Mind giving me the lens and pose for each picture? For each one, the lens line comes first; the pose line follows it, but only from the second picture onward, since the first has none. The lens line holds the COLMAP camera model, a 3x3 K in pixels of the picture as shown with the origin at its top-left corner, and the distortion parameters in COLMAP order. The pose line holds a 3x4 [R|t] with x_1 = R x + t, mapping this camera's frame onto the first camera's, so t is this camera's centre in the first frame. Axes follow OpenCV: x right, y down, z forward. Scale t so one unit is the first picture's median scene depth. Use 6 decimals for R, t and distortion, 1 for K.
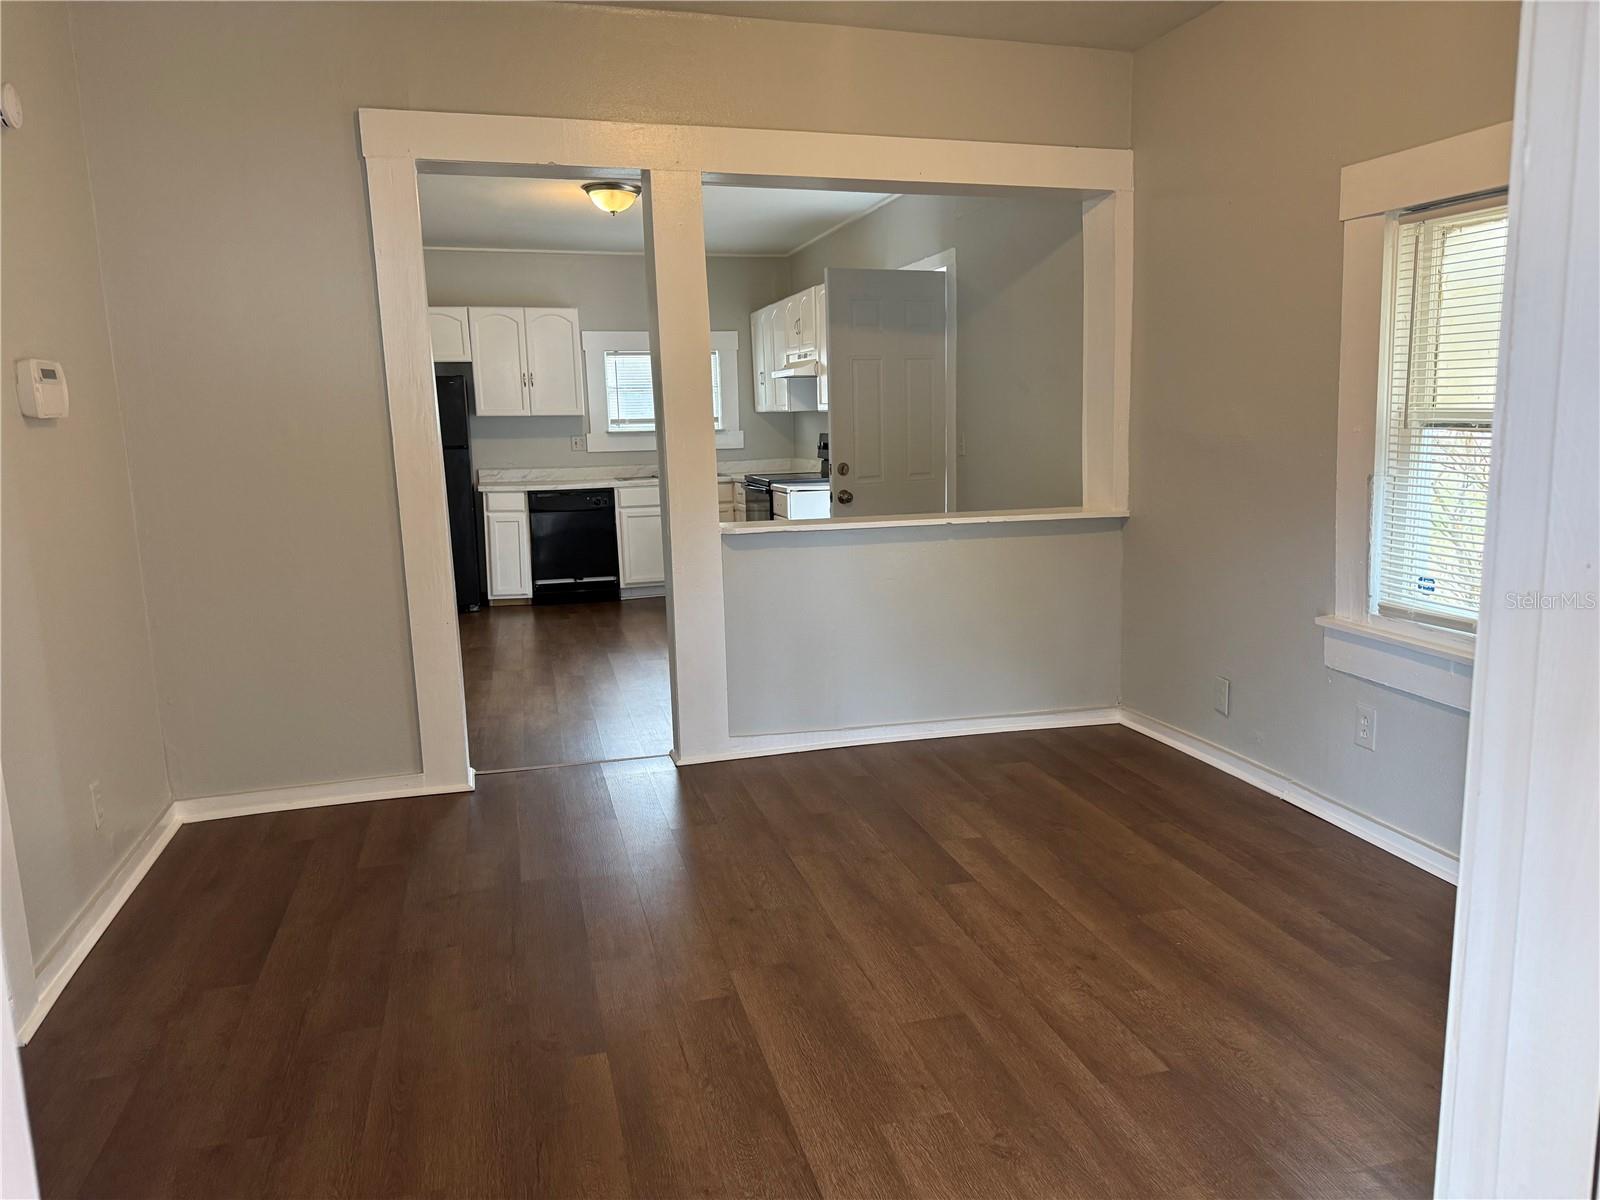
lens RADIAL K [[1129.4, 0, 800.0], [0, 1129.4, 600.0], [0, 0, 1]] dist [0.181865, -0.357766]
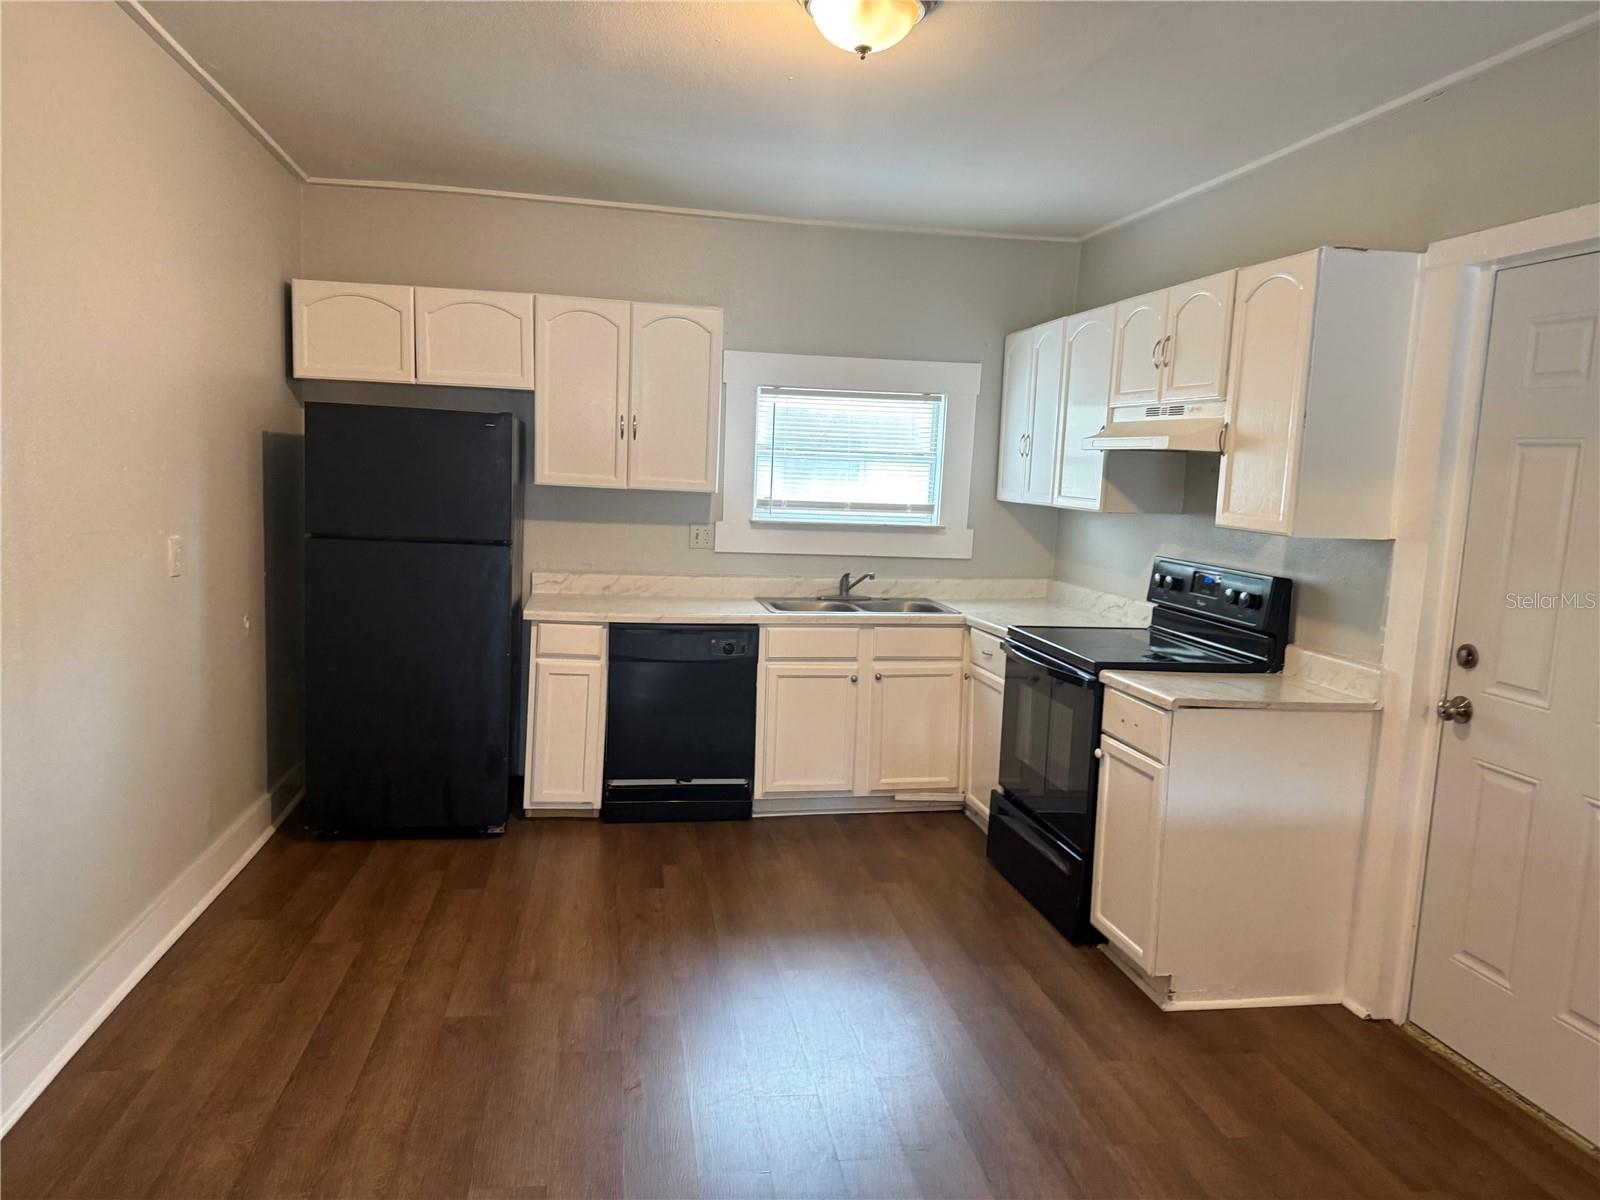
lens RADIAL K [[1131.8, 0, 797.3], [0, 1131.8, 610.5], [0, 0, 1]] dist [0.171662, -0.357792]
pose [[0.994553, 0.075152, -0.072232, -0.181701], [-0.077761, 0.996392, -0.034008, -0.152275], [0.069415, 0.039440, 0.996808, 0.762654]]
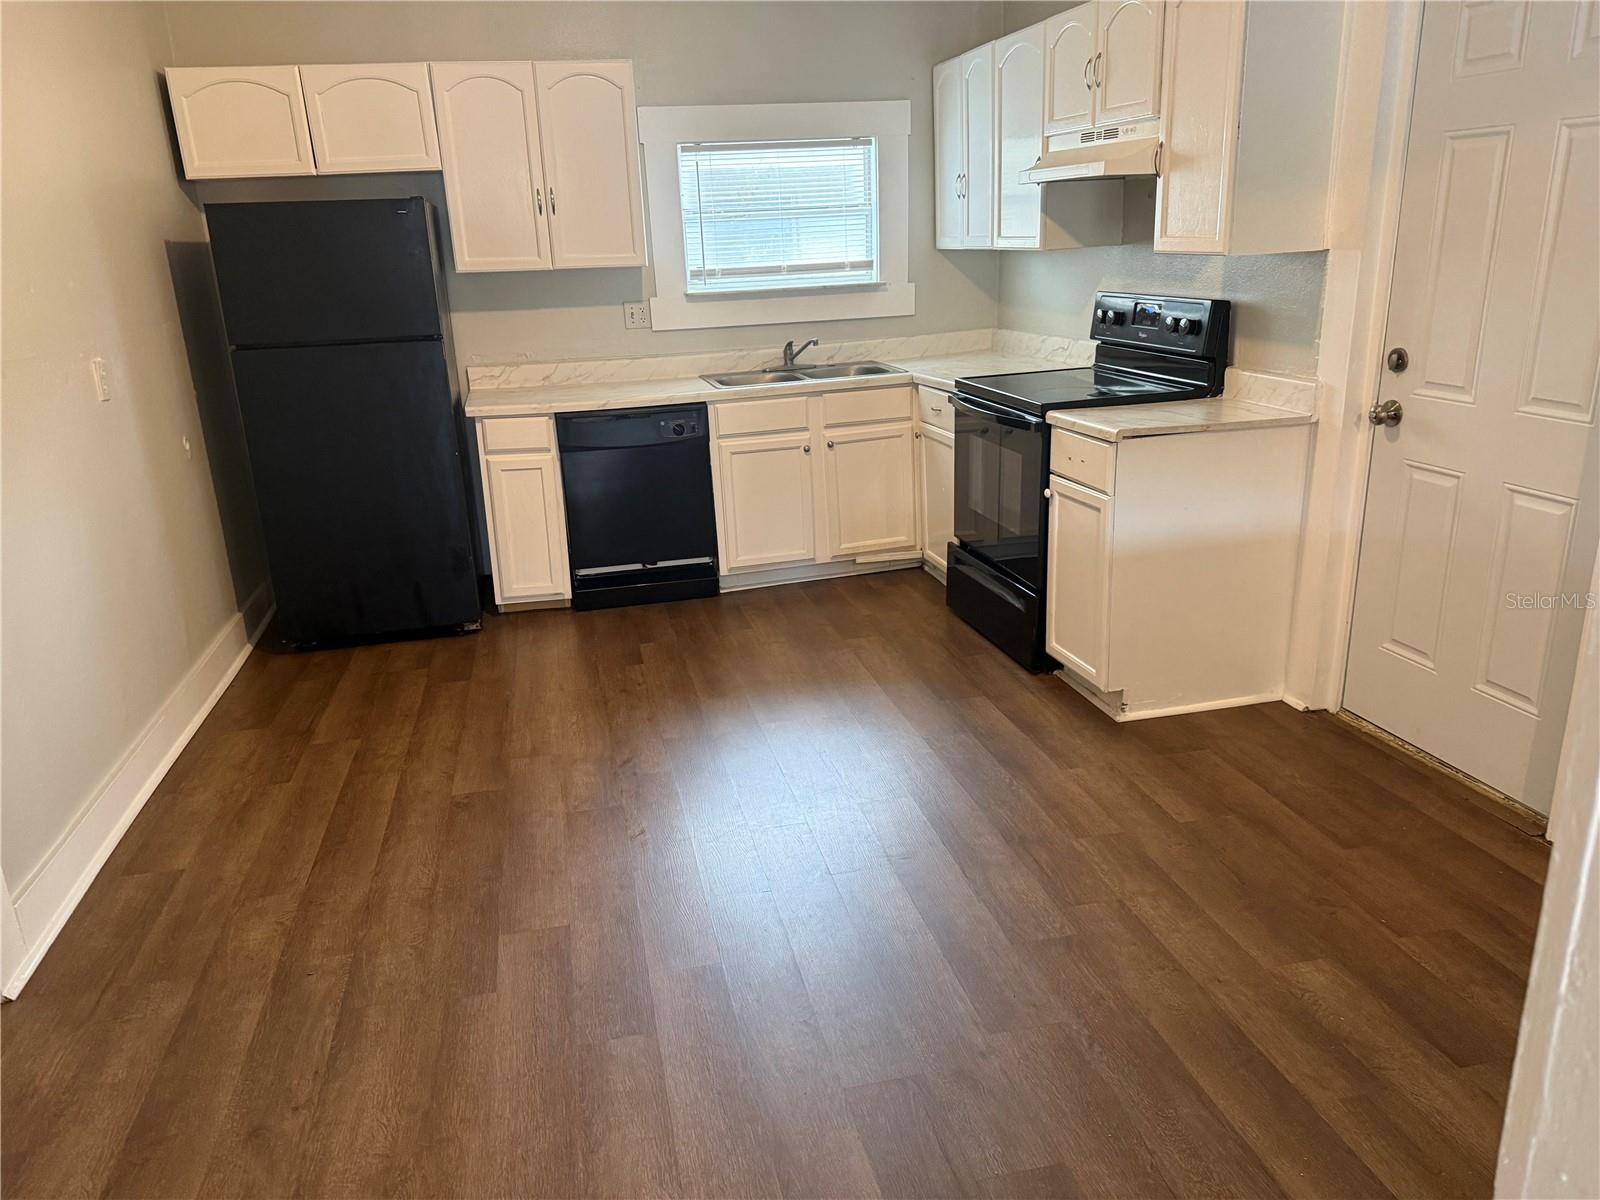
lens RADIAL K [[1131.8, 0, 797.3], [0, 1131.8, 610.5], [0, 0, 1]] dist [0.171662, -0.357792]
pose [[0.999570, -0.011118, -0.027133, -0.182098], [0.015161, 0.988006, 0.153672, -0.143279], [0.025099, -0.154018, 0.987749, 0.748277]]
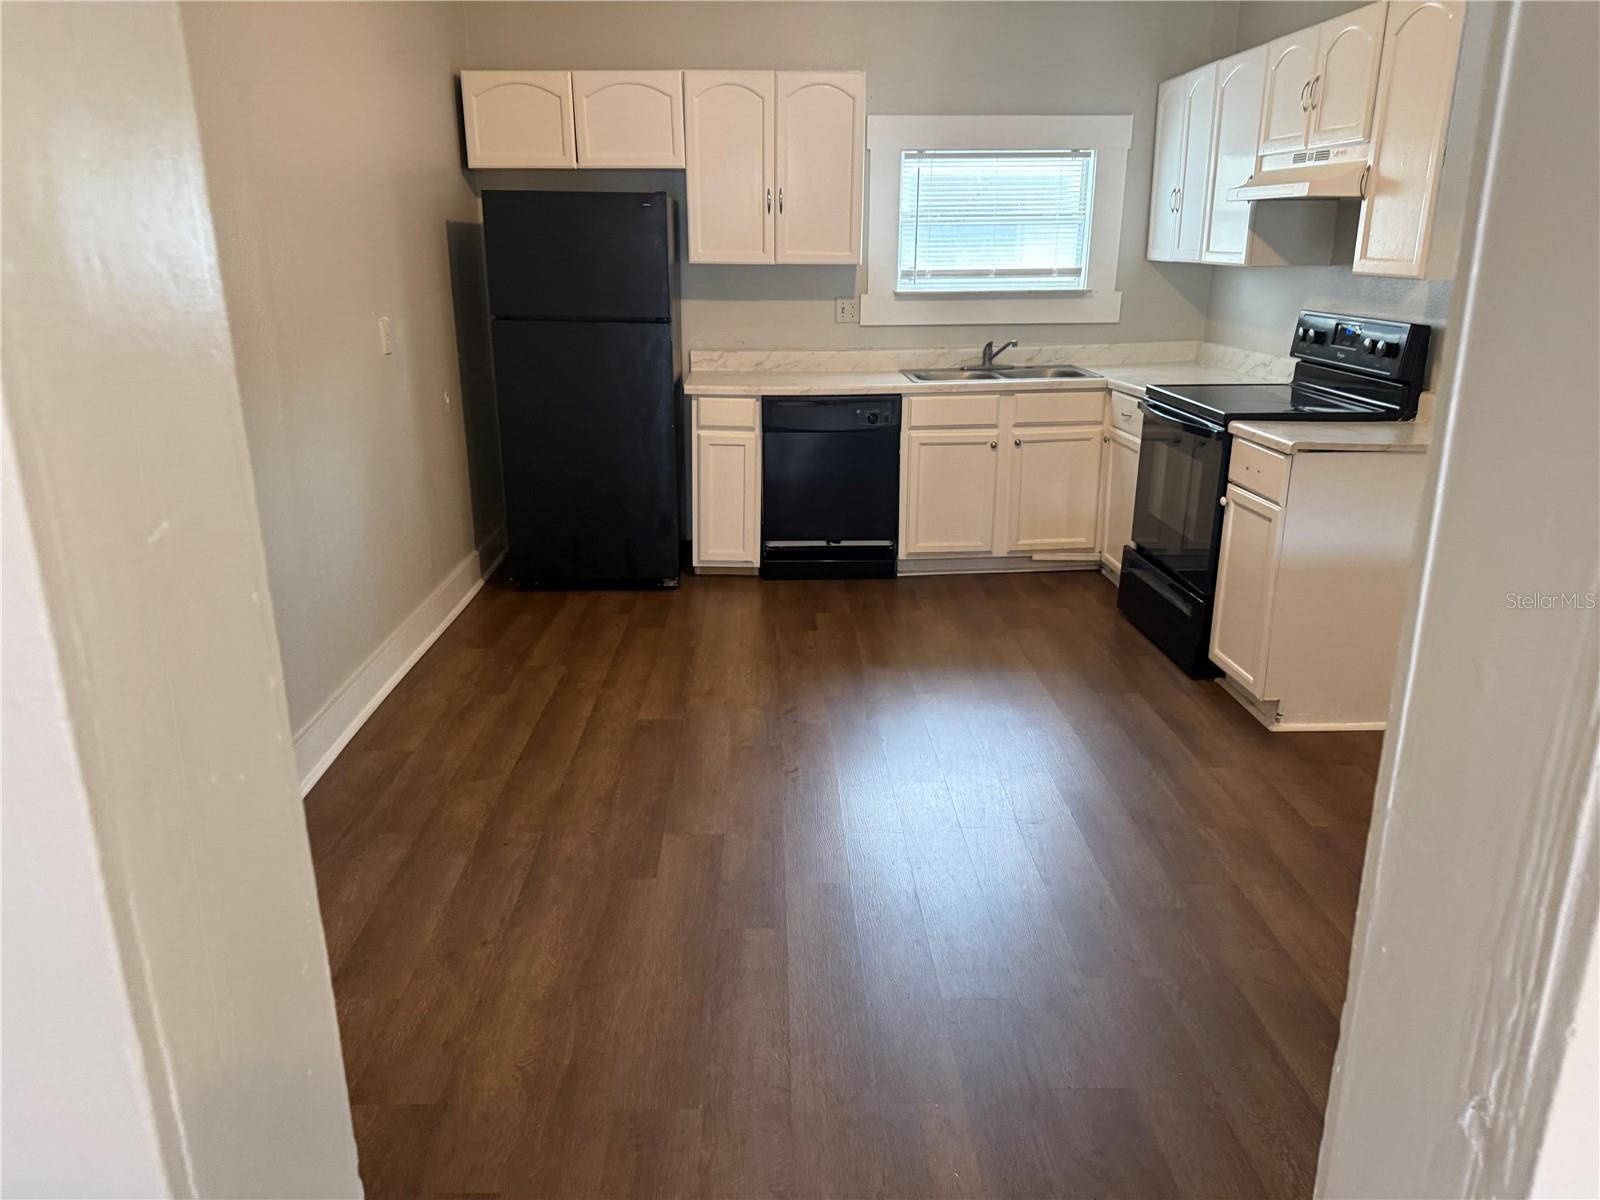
lens RADIAL K [[1129.4, 0, 800.0], [0, 1129.4, 600.0], [0, 0, 1]] dist [0.181865, -0.357766]
pose [[0.977363, 0.086798, -0.192942, -0.159575], [-0.058552, 0.987318, 0.147563, -0.133451], [0.203304, -0.132926, 0.970051, 0.691936]]
